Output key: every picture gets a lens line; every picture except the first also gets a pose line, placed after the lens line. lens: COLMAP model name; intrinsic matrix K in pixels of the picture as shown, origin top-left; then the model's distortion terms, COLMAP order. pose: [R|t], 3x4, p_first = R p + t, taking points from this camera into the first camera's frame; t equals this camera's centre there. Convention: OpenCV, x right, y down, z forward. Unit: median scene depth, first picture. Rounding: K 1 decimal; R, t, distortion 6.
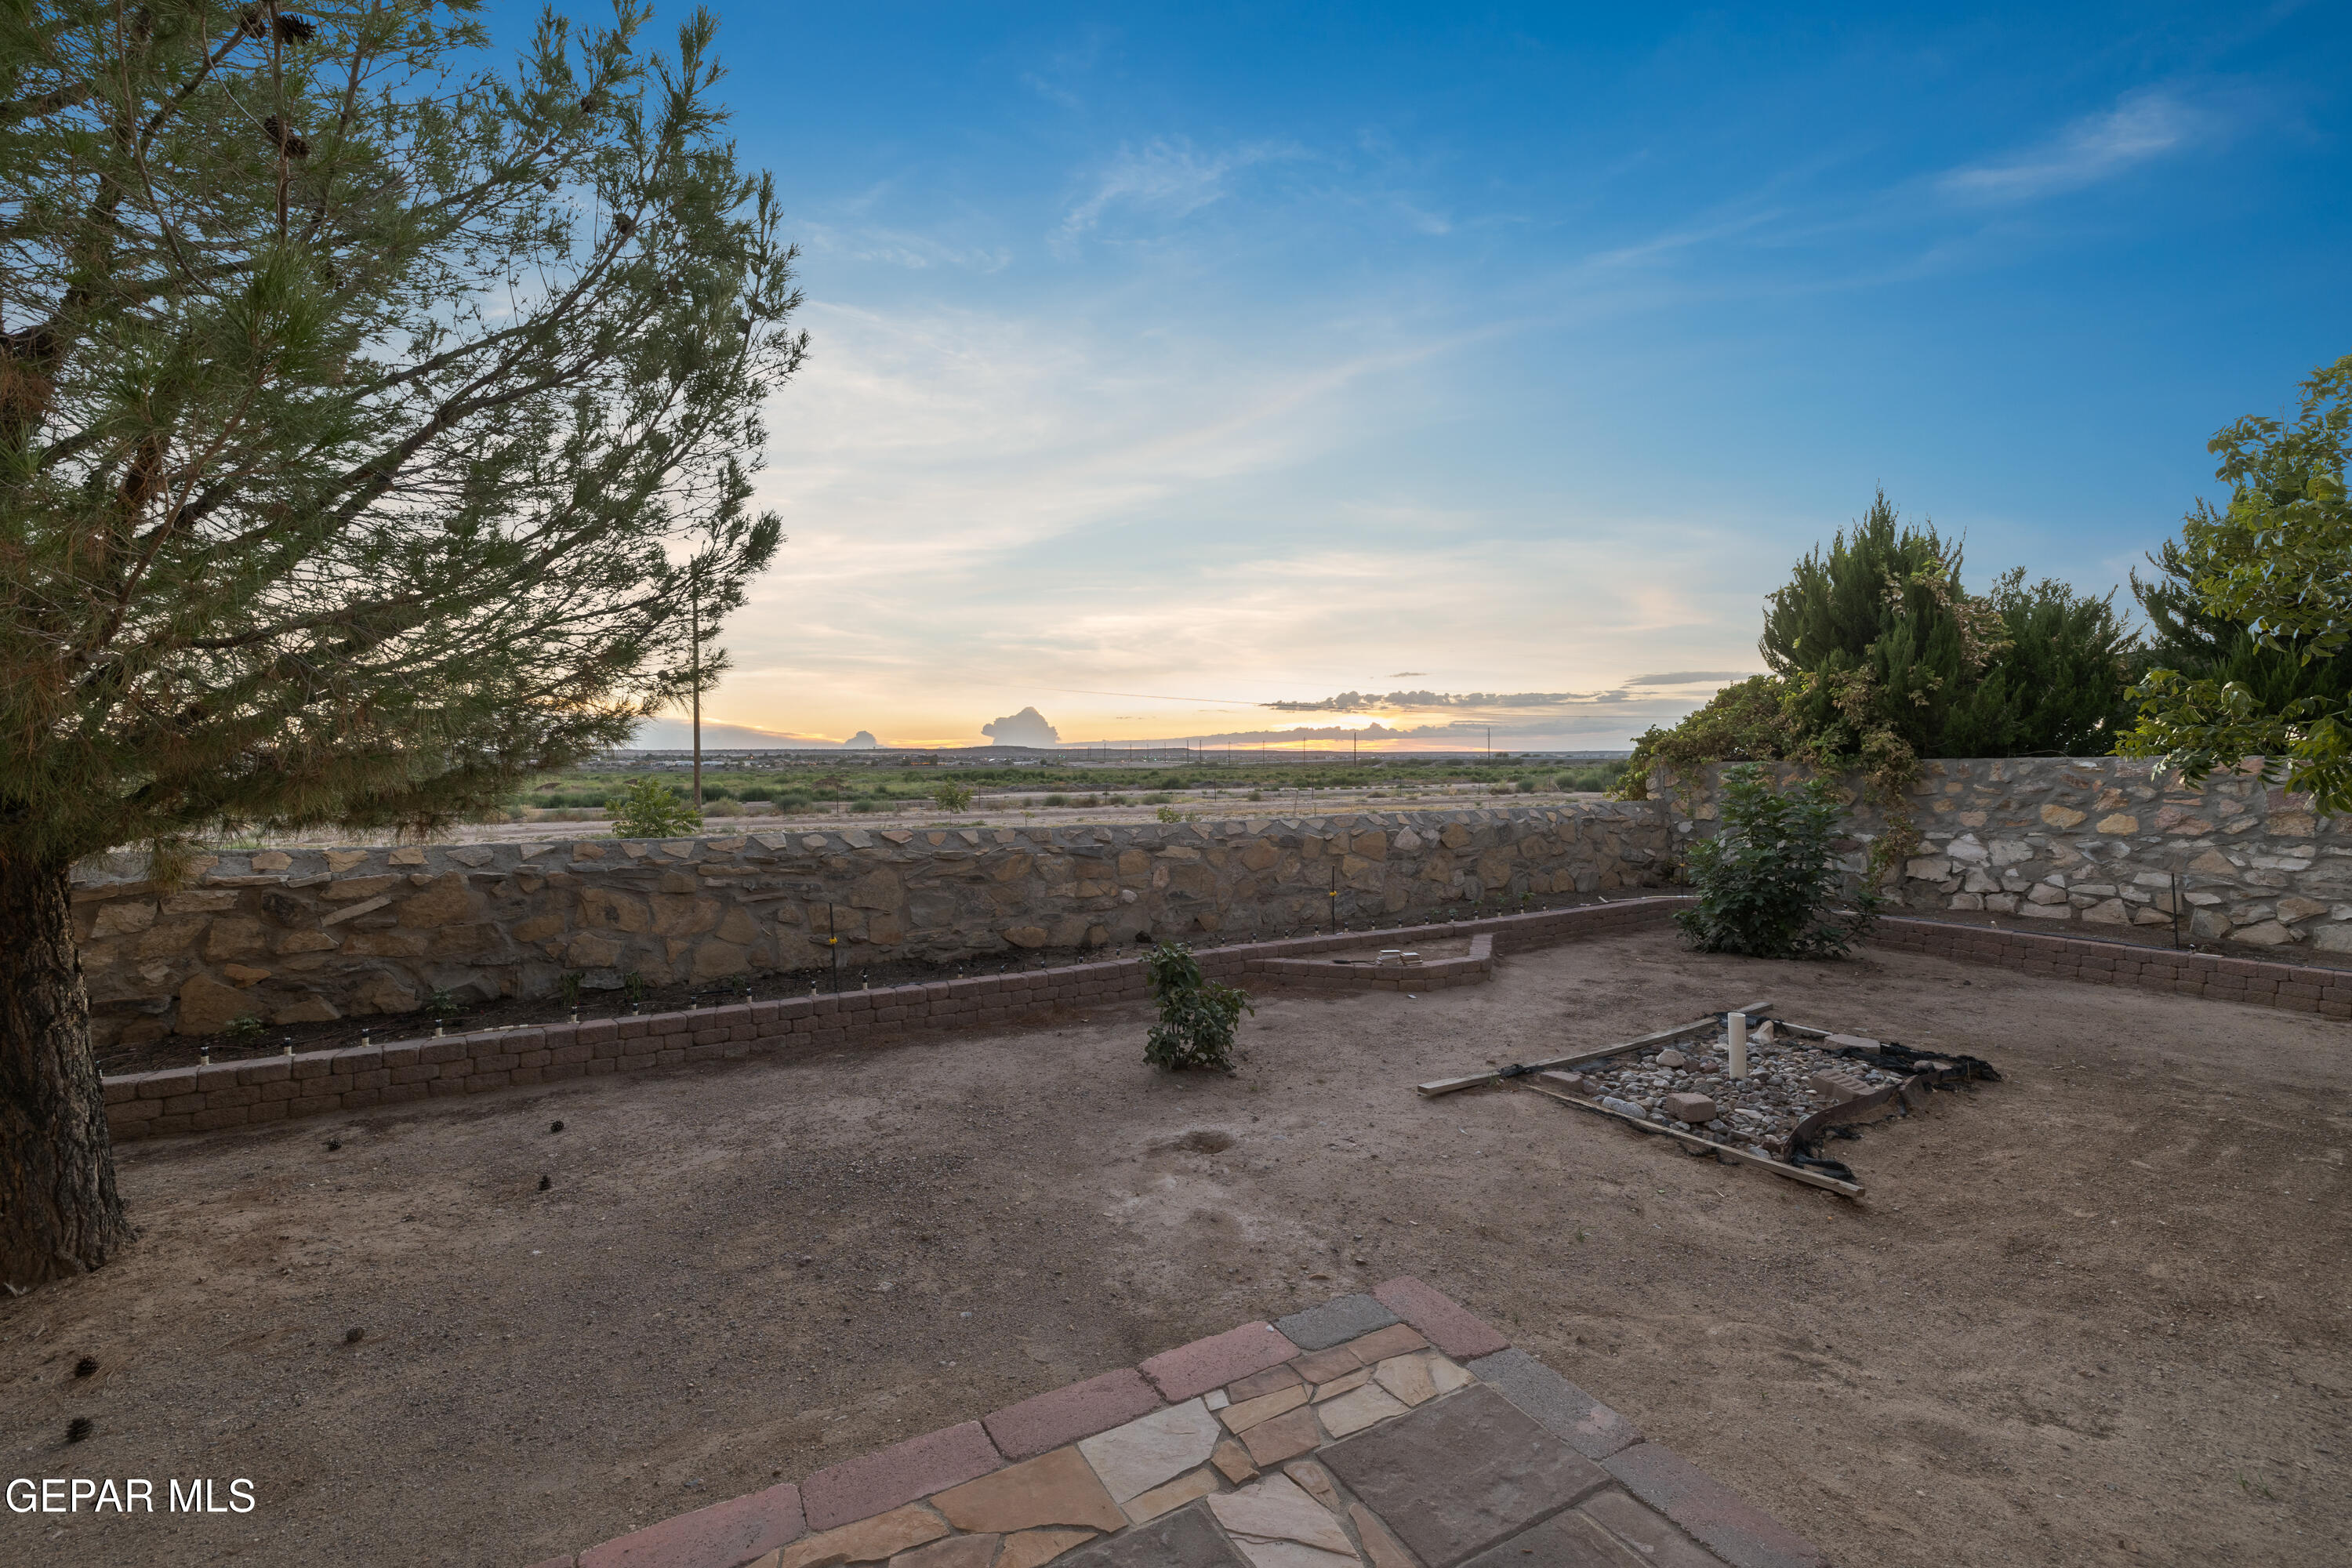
lens RADIAL K [[986.3, 0, 1176.8], [0, 986.3, 769.8], [0, 0, 1]] dist [0.001272, -0.000239]
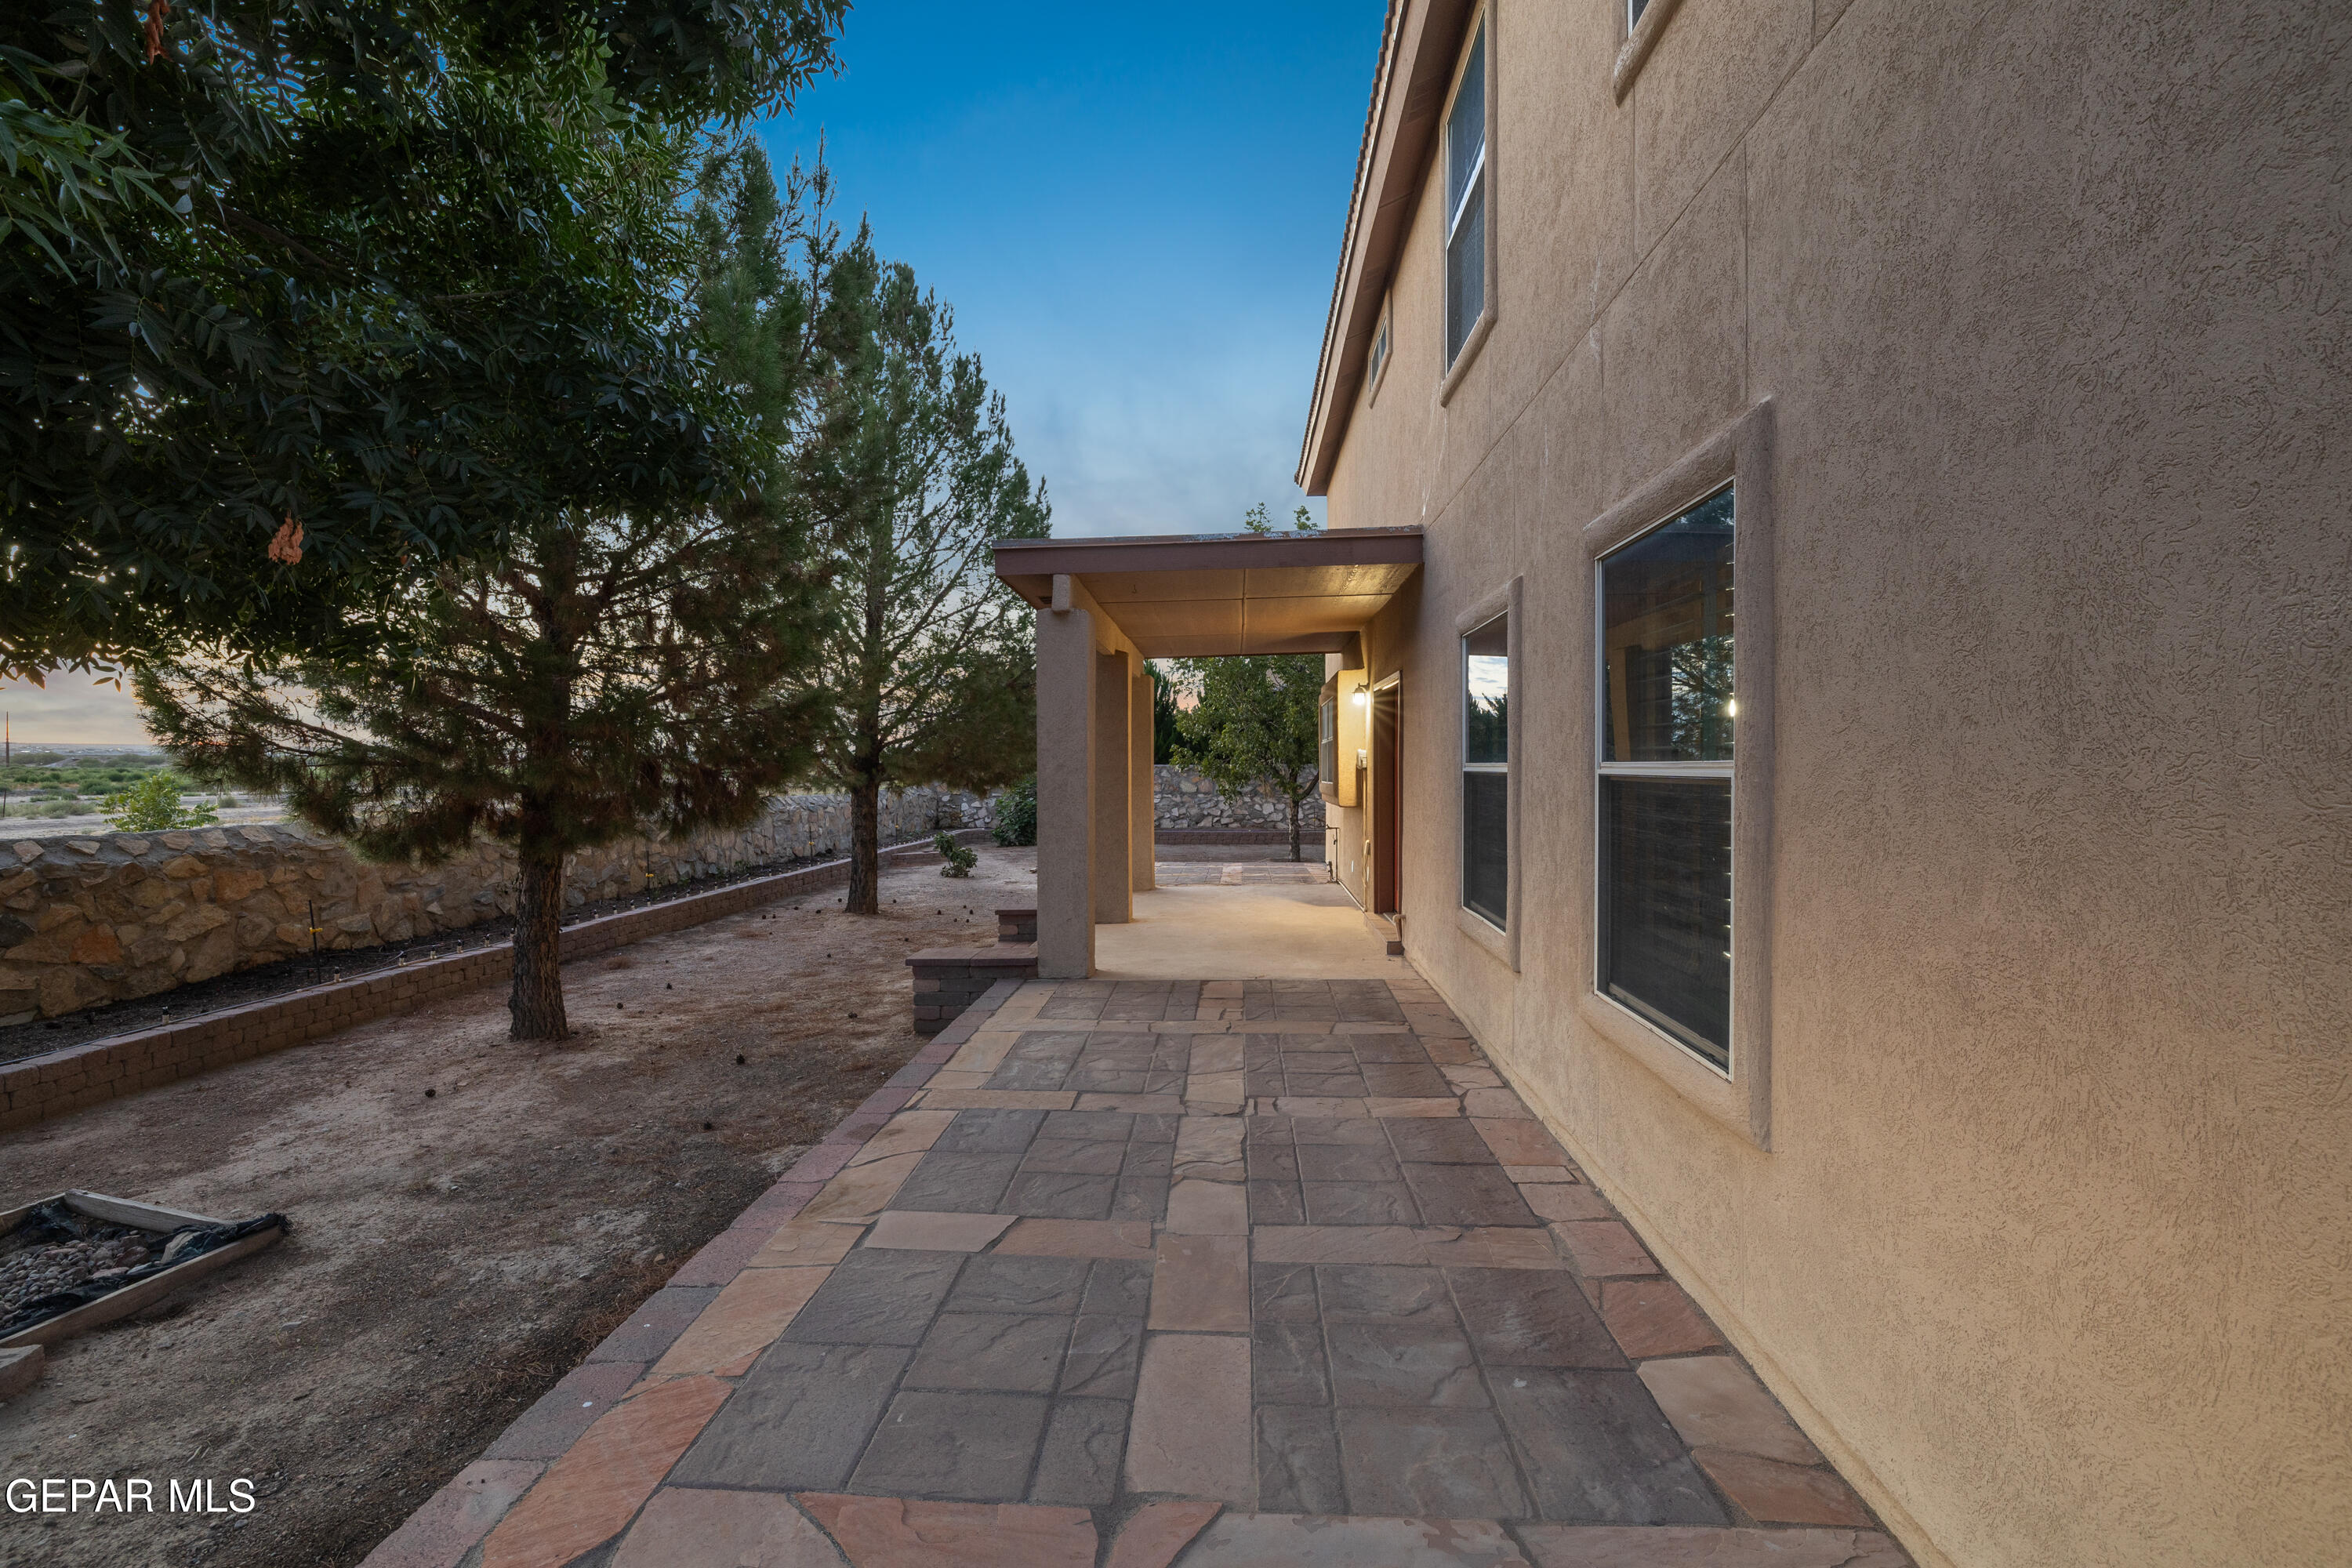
lens RADIAL K [[1114.3, 0, 1175.9], [0, 1114.3, 776.0], [0, 0, 1]] dist [-0.006144, 0.001831]
pose [[0.535487, -0.000901, 0.844543, -1.807947], [-0.001561, 0.999997, 0.002056, 0.013042], [-0.844542, -0.002419, 0.535483, -0.925630]]
